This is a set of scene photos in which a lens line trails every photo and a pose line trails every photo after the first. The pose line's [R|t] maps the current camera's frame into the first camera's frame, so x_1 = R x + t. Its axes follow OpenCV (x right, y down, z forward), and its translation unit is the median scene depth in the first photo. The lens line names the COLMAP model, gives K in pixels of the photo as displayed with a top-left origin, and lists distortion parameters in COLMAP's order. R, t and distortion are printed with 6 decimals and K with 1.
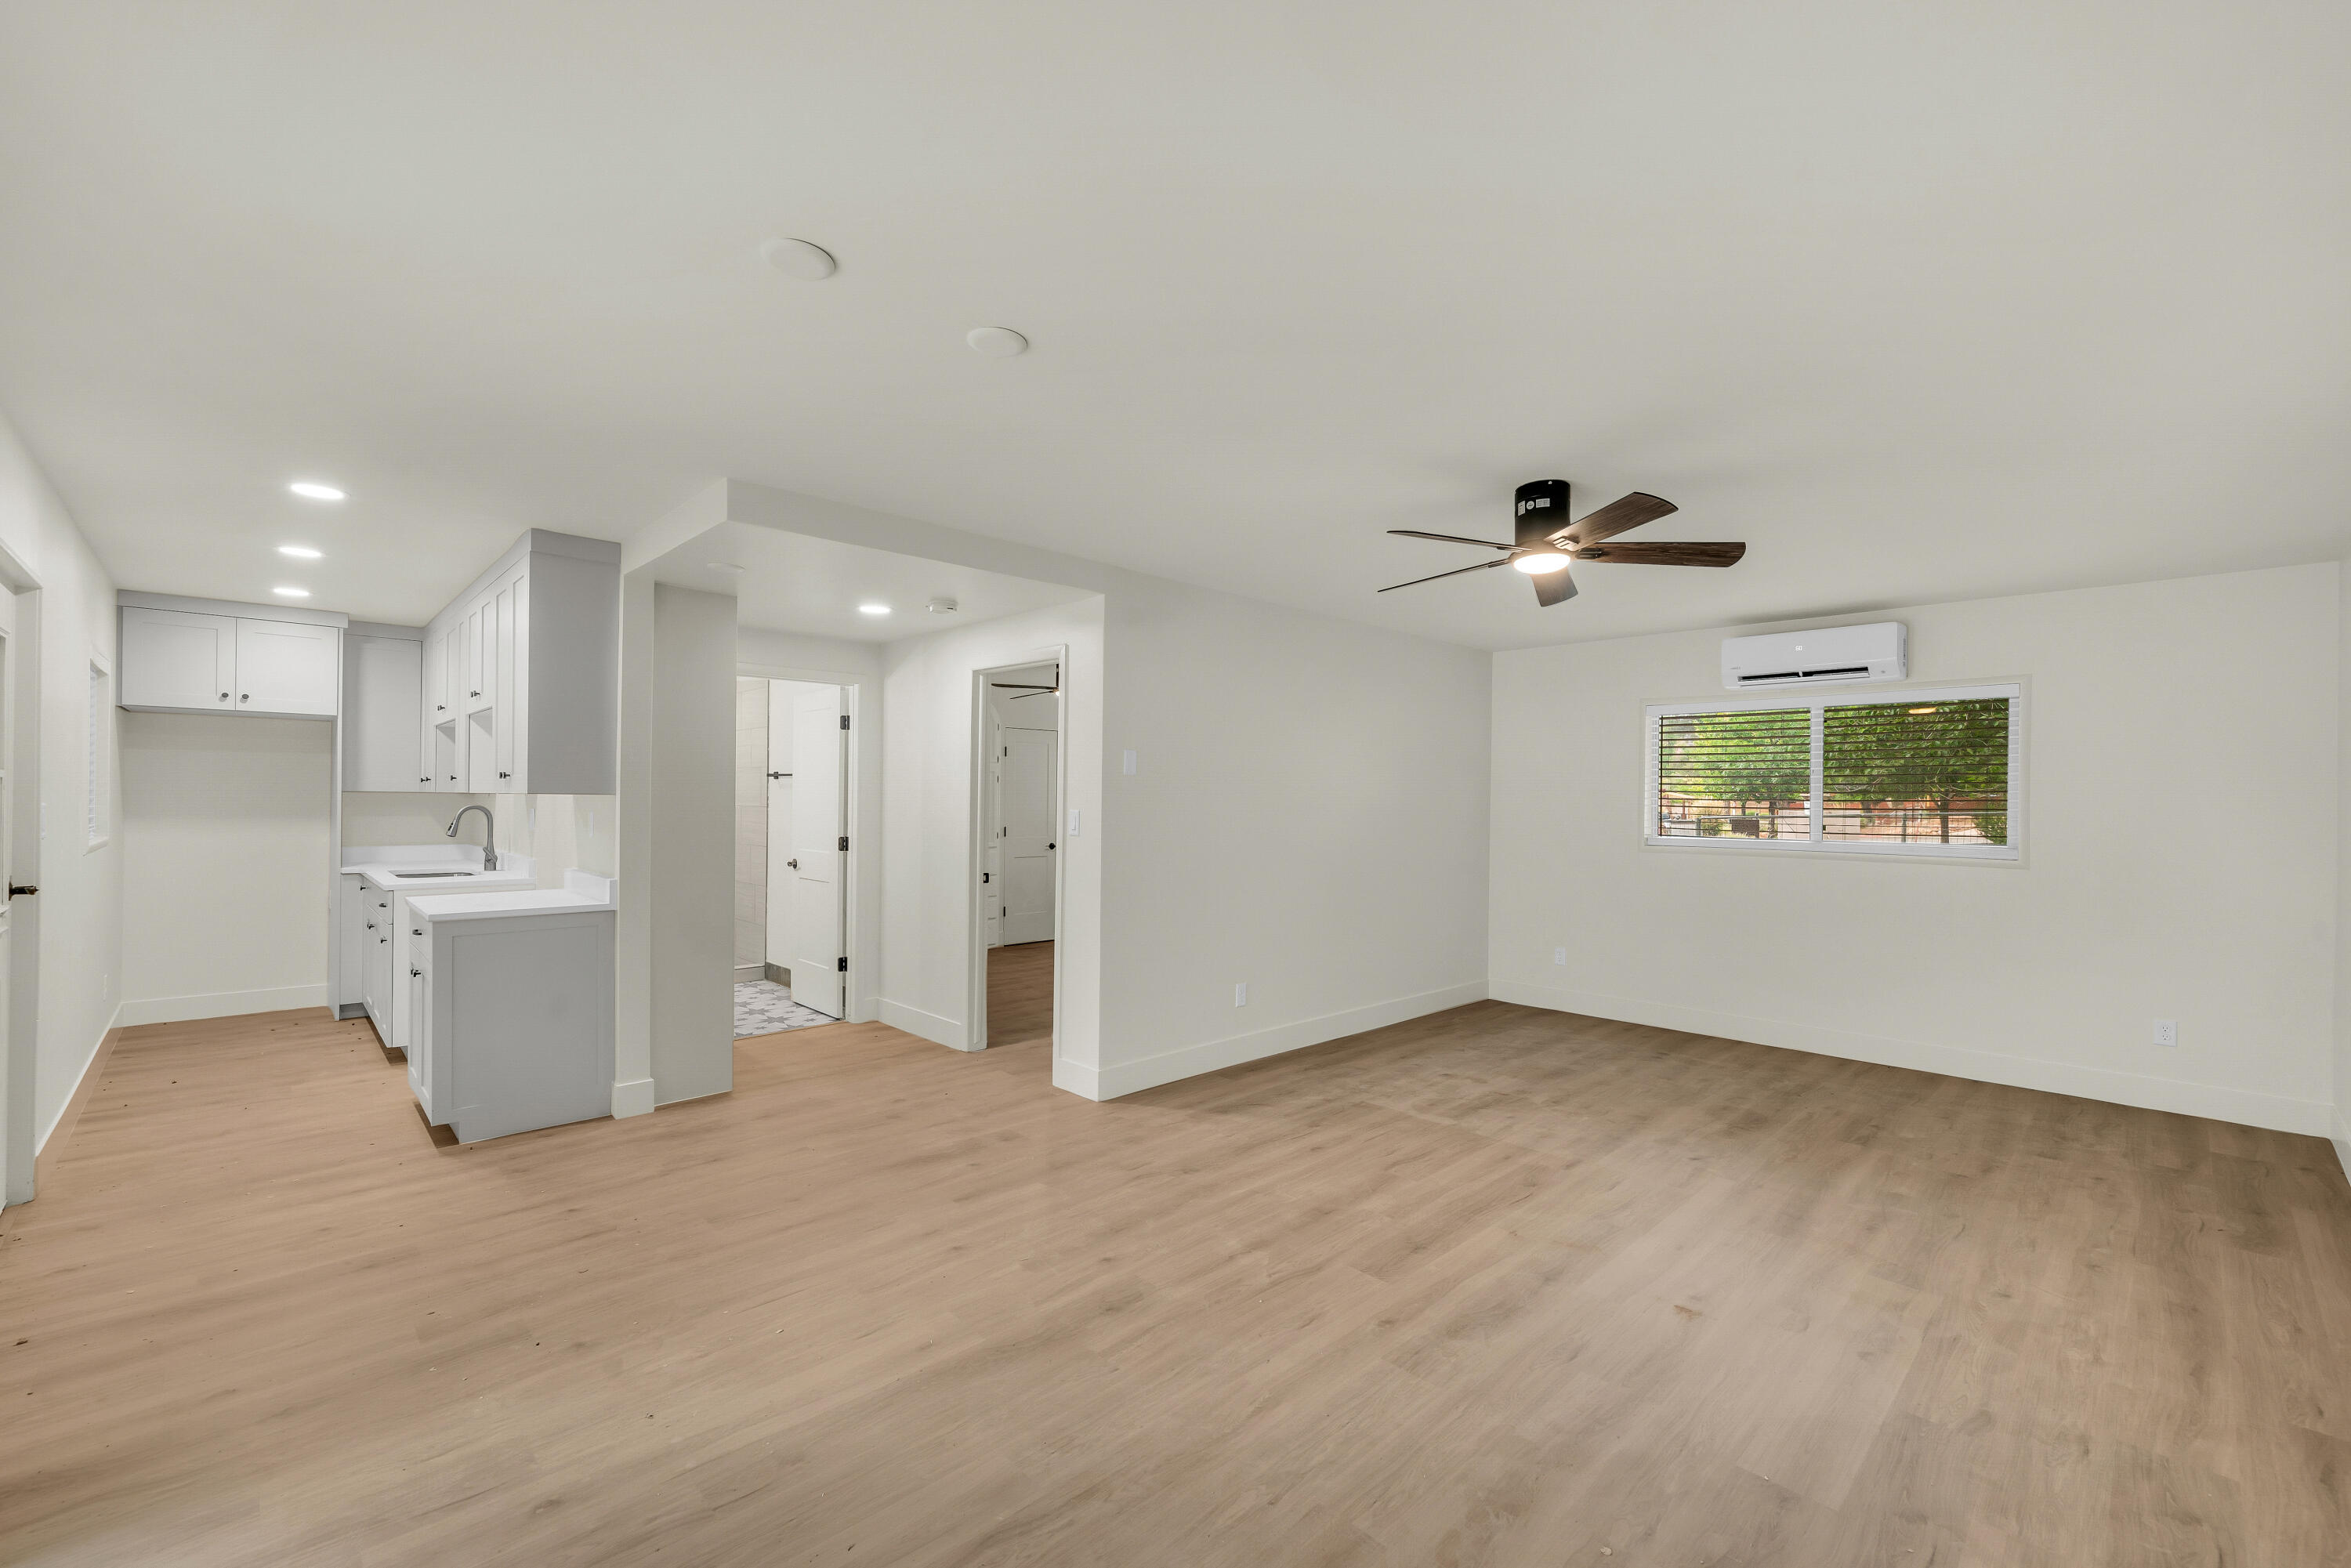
lens RADIAL K [[954.4, 0, 1164.7], [0, 954.4, 796.1], [0, 0, 1]] dist [0.000013, 0.000175]
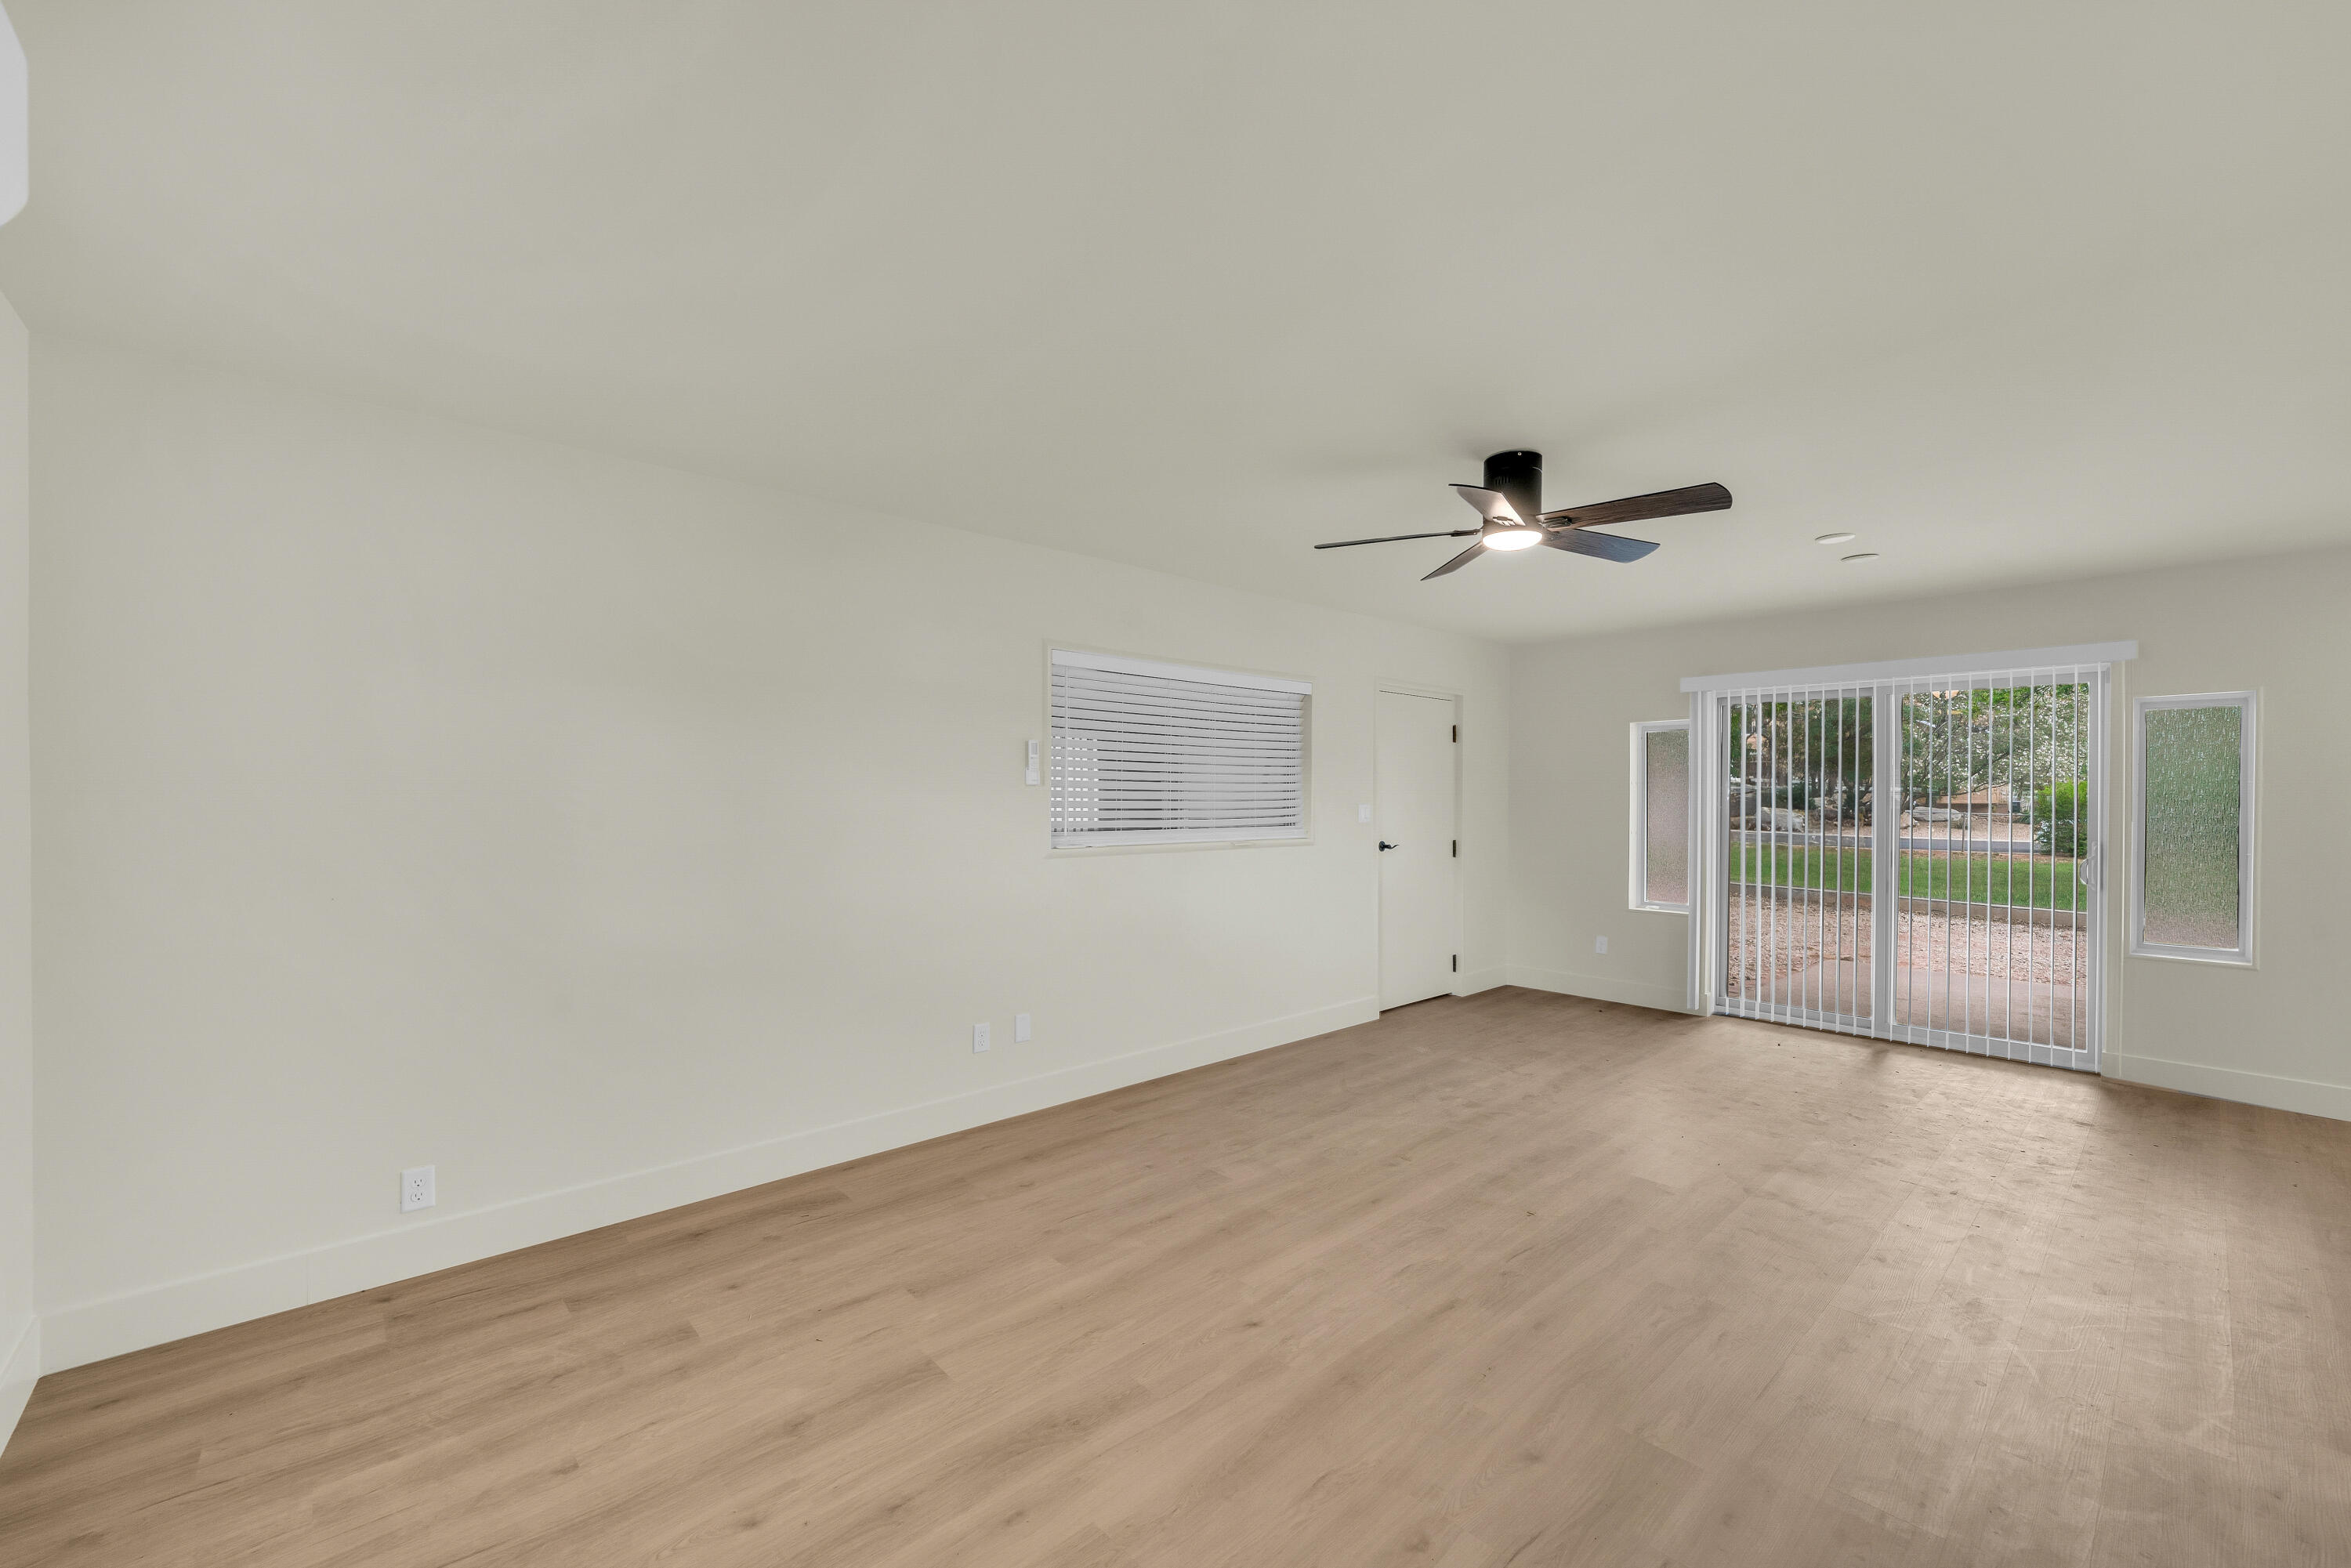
lens RADIAL K [[954.4, 0, 1164.7], [0, 954.4, 796.1], [0, 0, 1]] dist [0.000013, 0.000175]
pose [[-0.999619, -0.014974, 0.023179, 0.544879], [-0.014997, 0.999887, -0.000832, 0.012442], [-0.023164, -0.001179, -0.999731, 1.496472]]
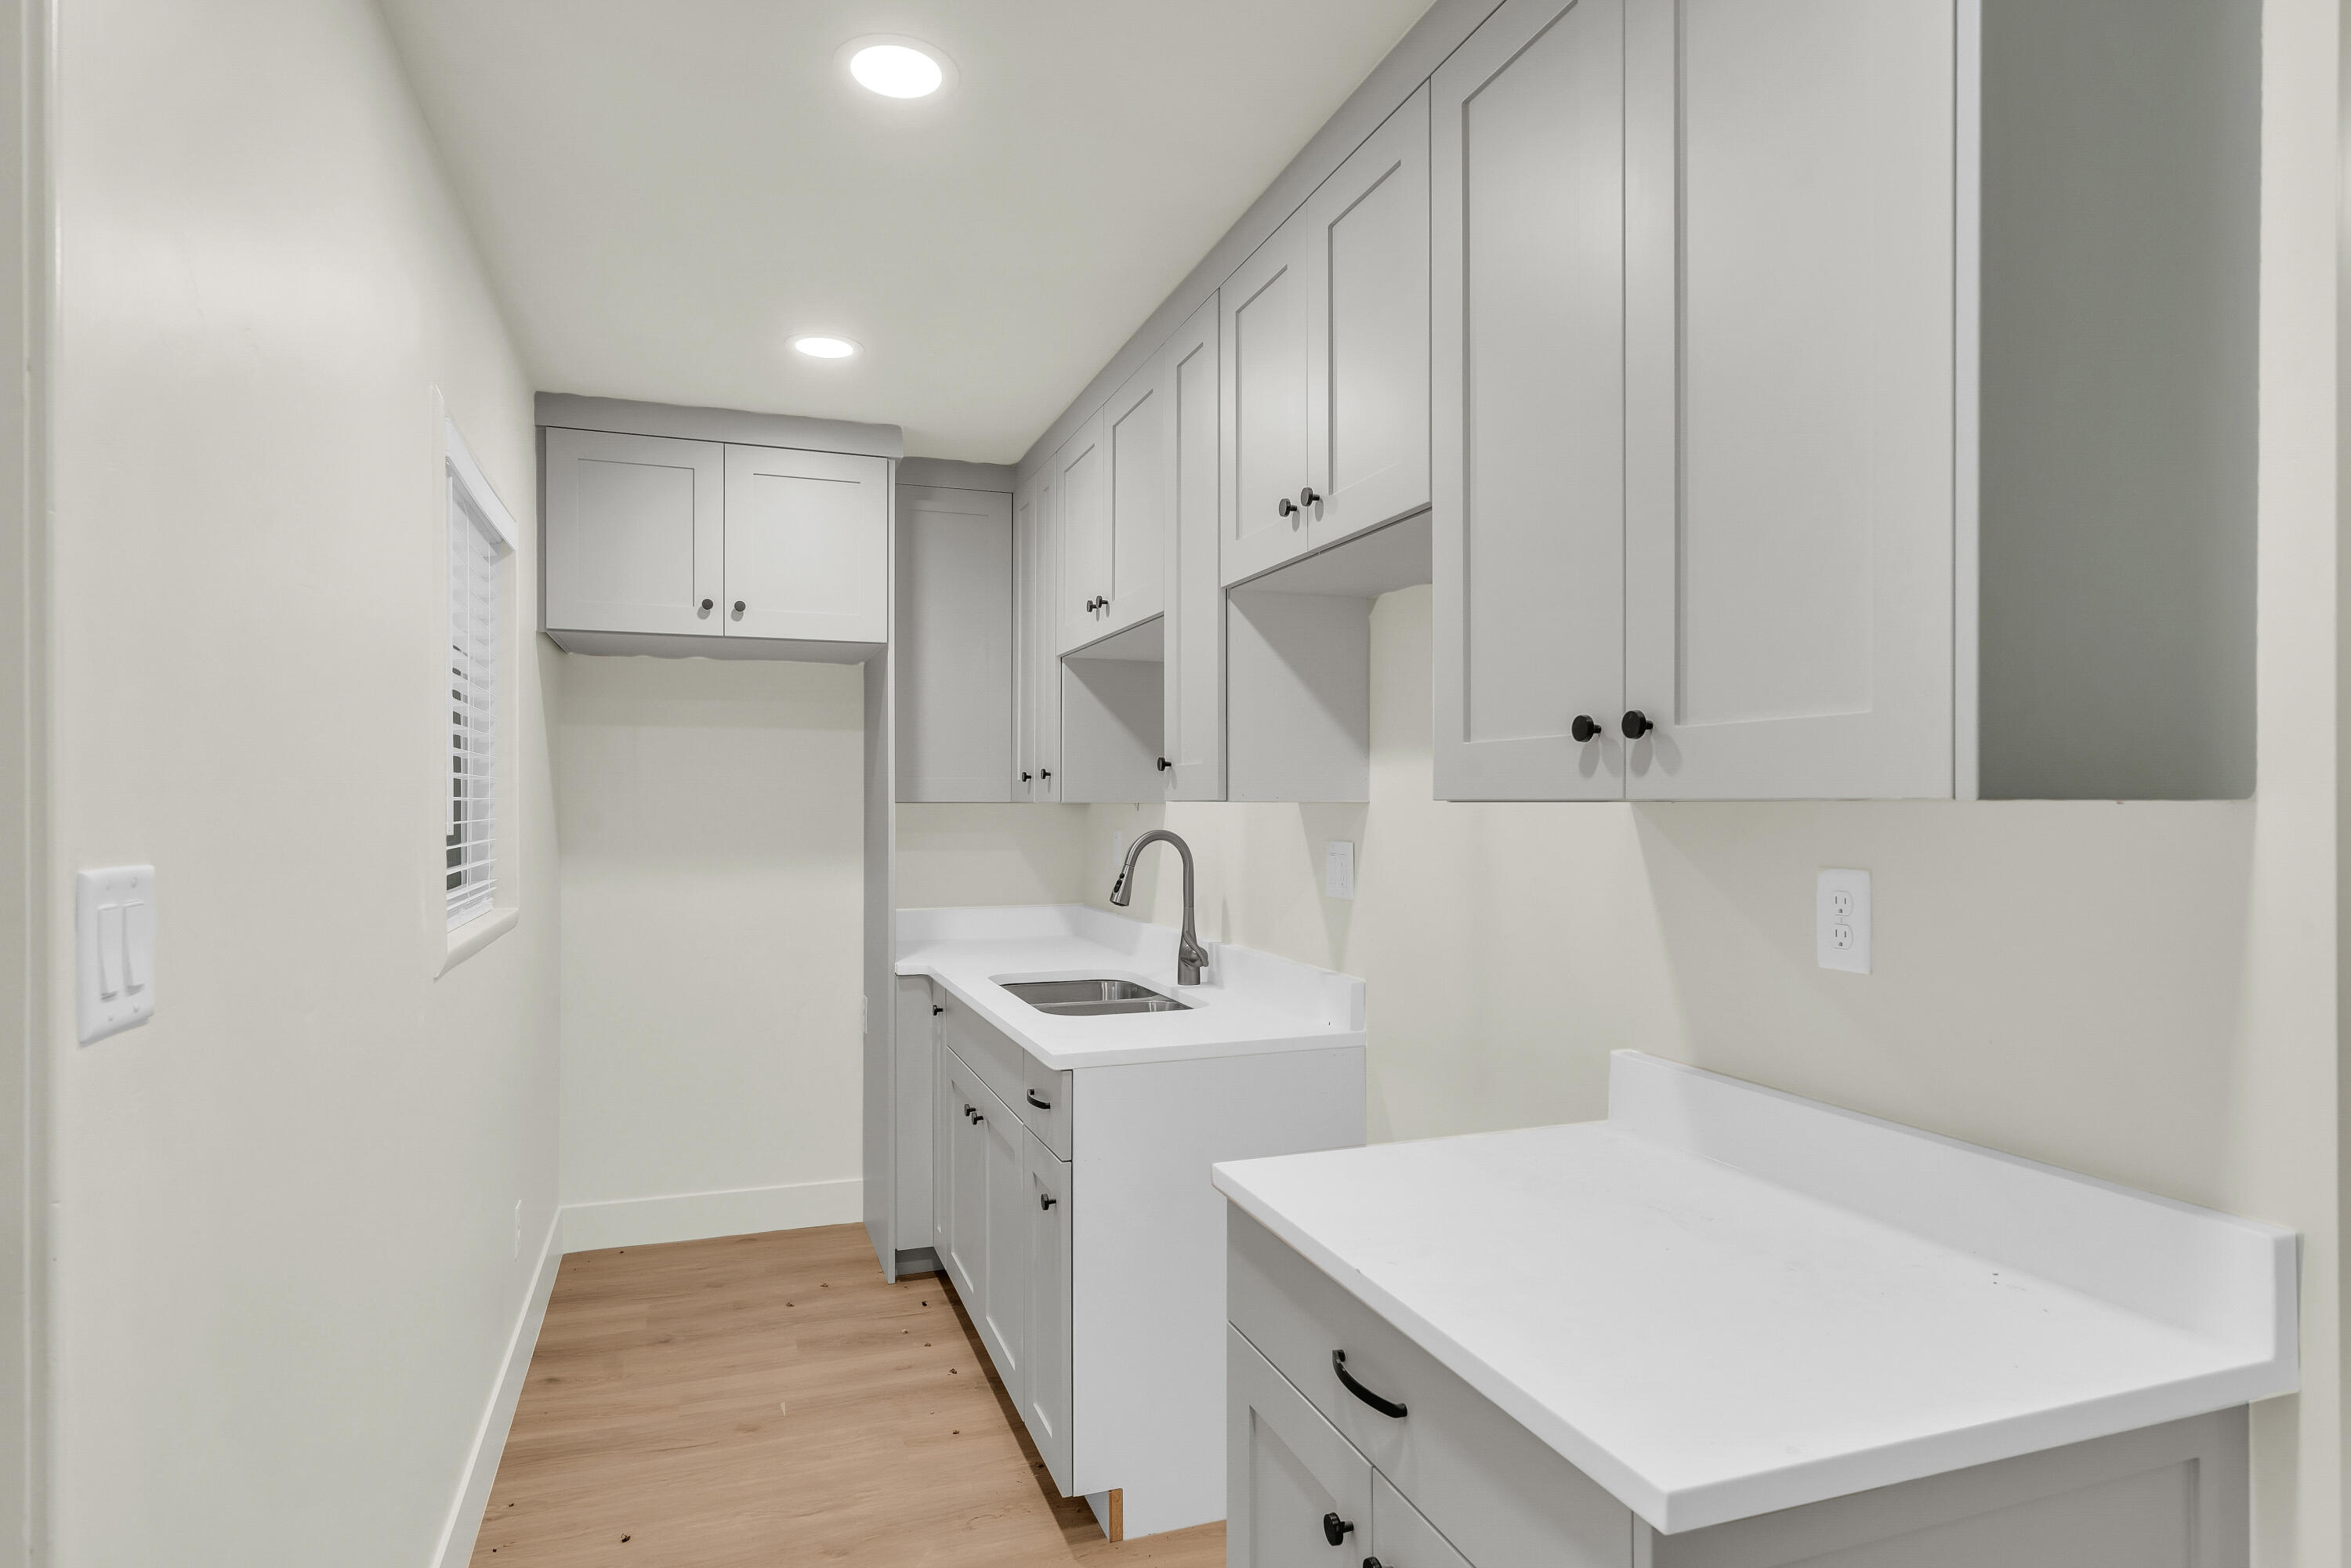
lens RADIAL K [[1284.9, 0, 1179.5], [0, 1284.9, 794.6], [0, 0, 1]] dist [0.006213, 0.001009]
pose [[0.915789, -0.013096, -0.401446, -0.661953], [0.011319, 0.999913, -0.006798, -0.003594], [0.401500, 0.001681, 0.915857, 0.654823]]
